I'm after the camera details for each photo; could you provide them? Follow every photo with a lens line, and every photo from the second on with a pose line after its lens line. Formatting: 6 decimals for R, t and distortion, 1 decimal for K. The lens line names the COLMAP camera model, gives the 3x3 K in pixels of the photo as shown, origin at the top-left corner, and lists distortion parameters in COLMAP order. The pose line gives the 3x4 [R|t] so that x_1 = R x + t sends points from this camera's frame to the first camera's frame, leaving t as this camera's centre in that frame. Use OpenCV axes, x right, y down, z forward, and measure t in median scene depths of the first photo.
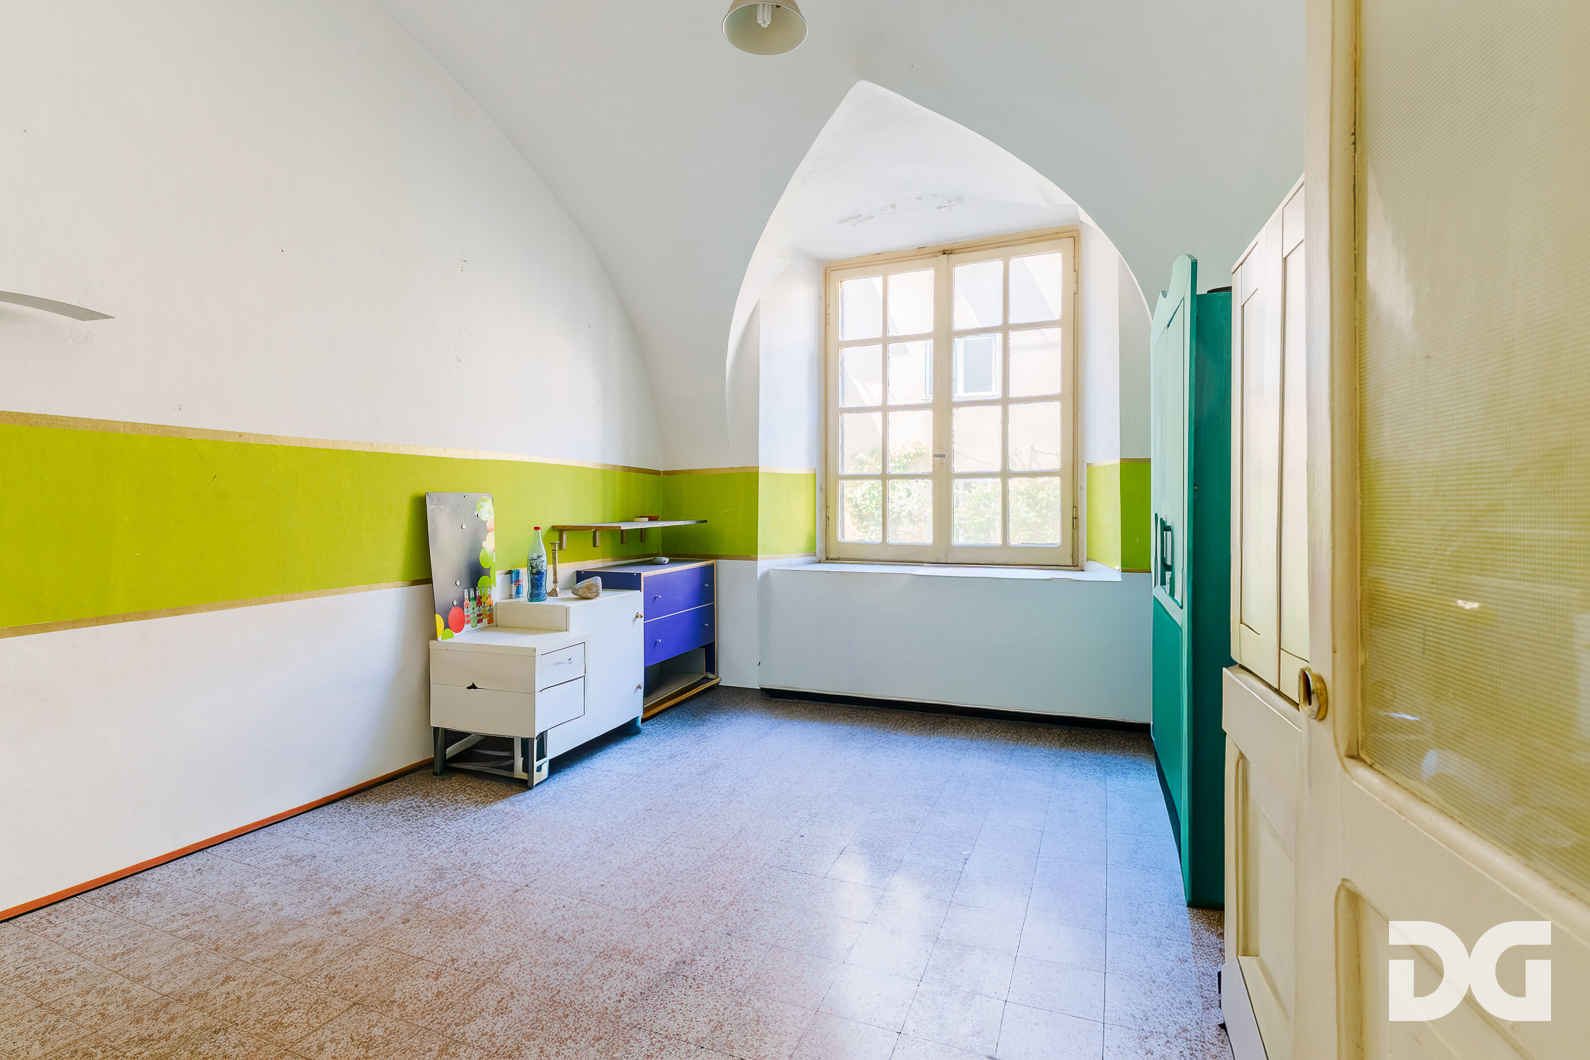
lens RADIAL K [[759.8, 0, 779.1], [0, 759.8, 521.5], [0, 0, 1]] dist [0.002277, -0.001230]
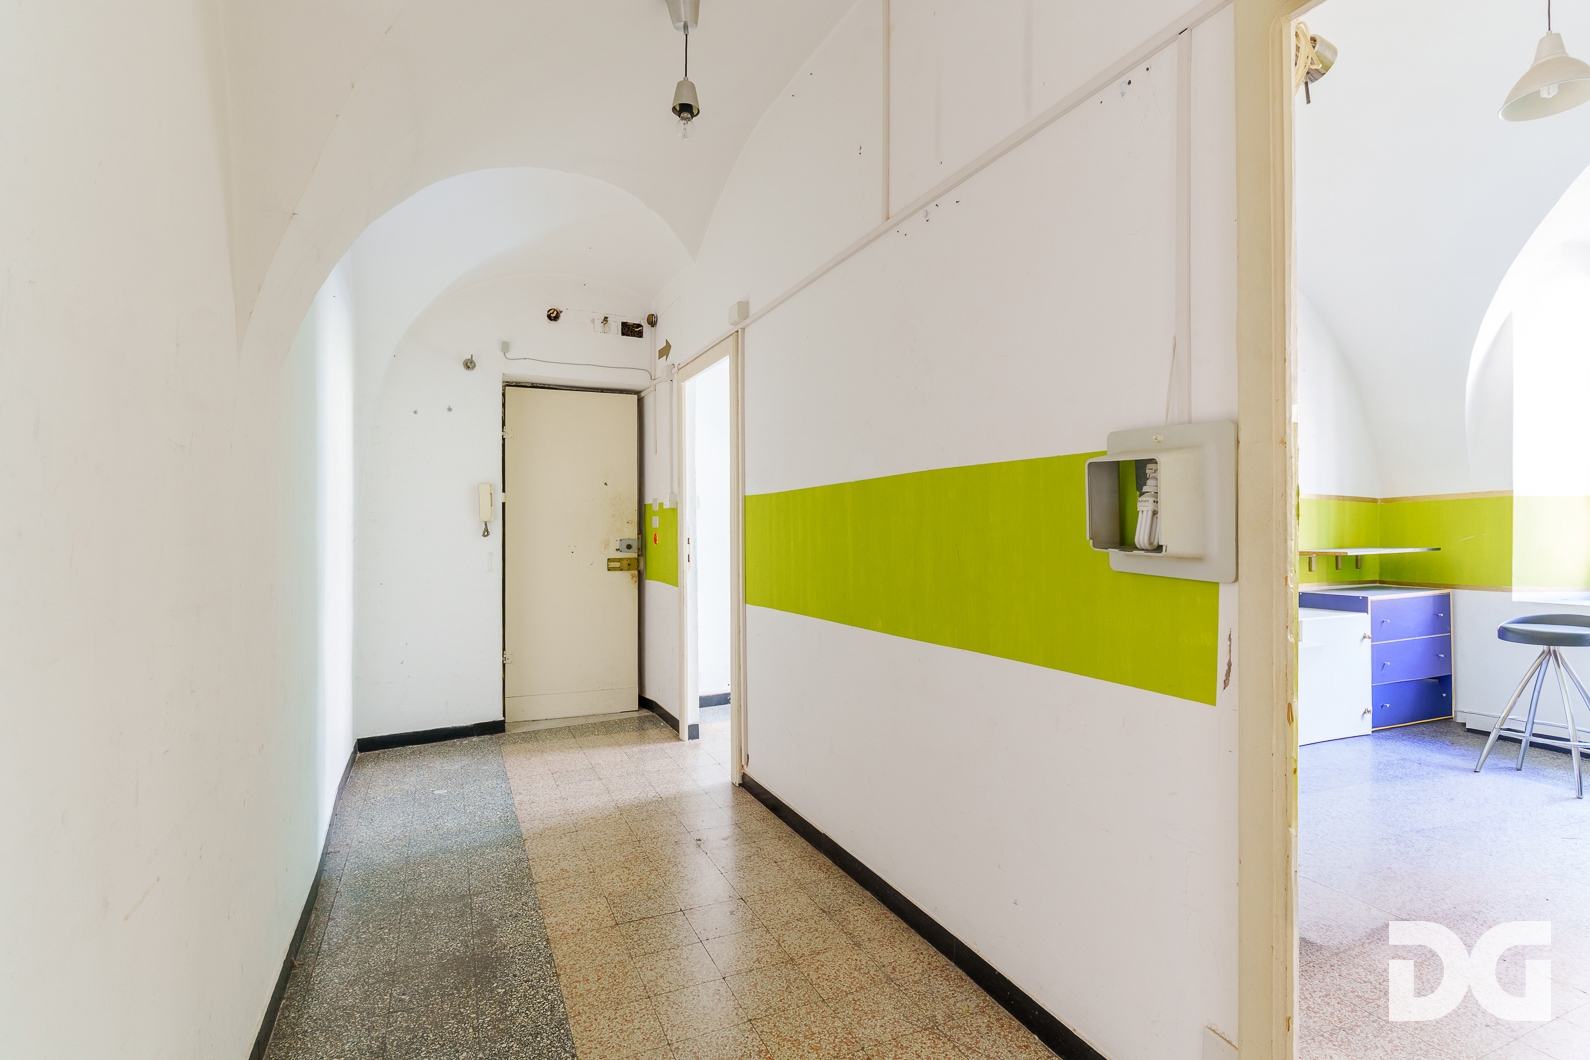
lens RADIAL K [[759.8, 0, 784.0], [0, 759.8, 532.0], [0, 0, 1]] dist [0.002277, -0.001230]
pose [[0.727381, -0.002476, -0.686229, -0.037923], [-0.007965, 0.999896, -0.012051, -0.003507], [0.686188, 0.014232, 0.727285, -0.288367]]
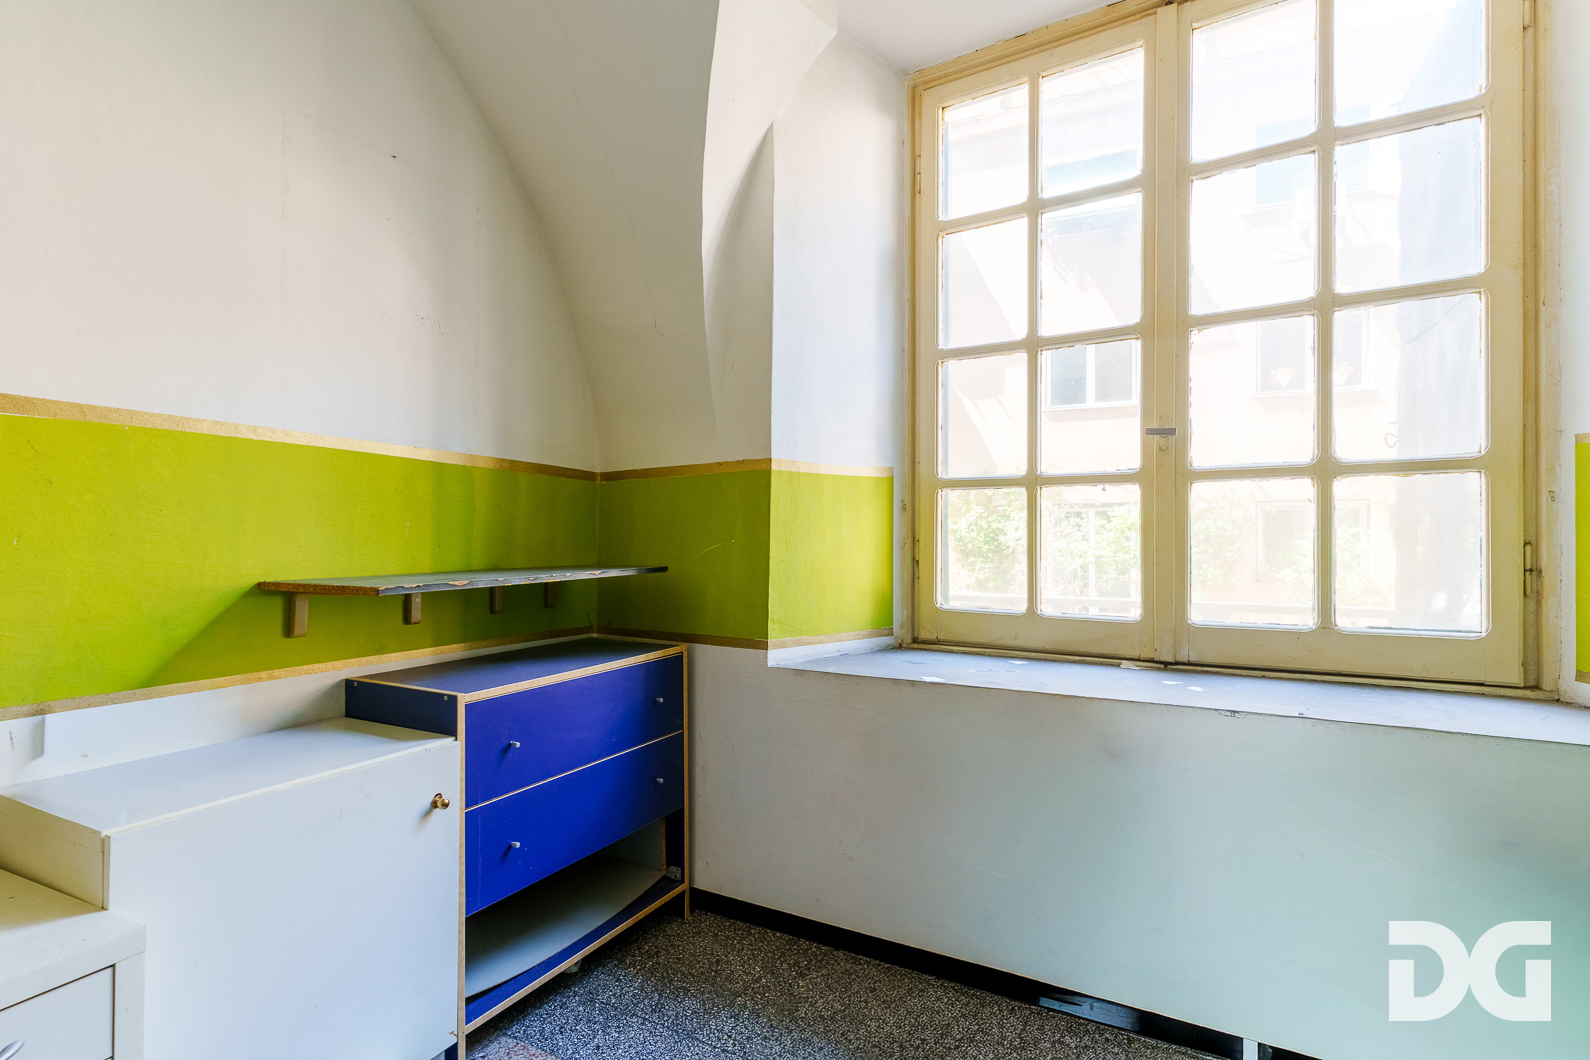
lens RADIAL K [[759.8, 0, 761.8], [0, 759.8, 544.7], [0, 0, 1]] dist [0.002277, -0.001230]
pose [[0.988293, 0.004505, -0.152500, 0.042462], [-0.006406, 0.999908, -0.011974, -0.010491], [0.152432, 0.012810, 0.988231, 0.509505]]
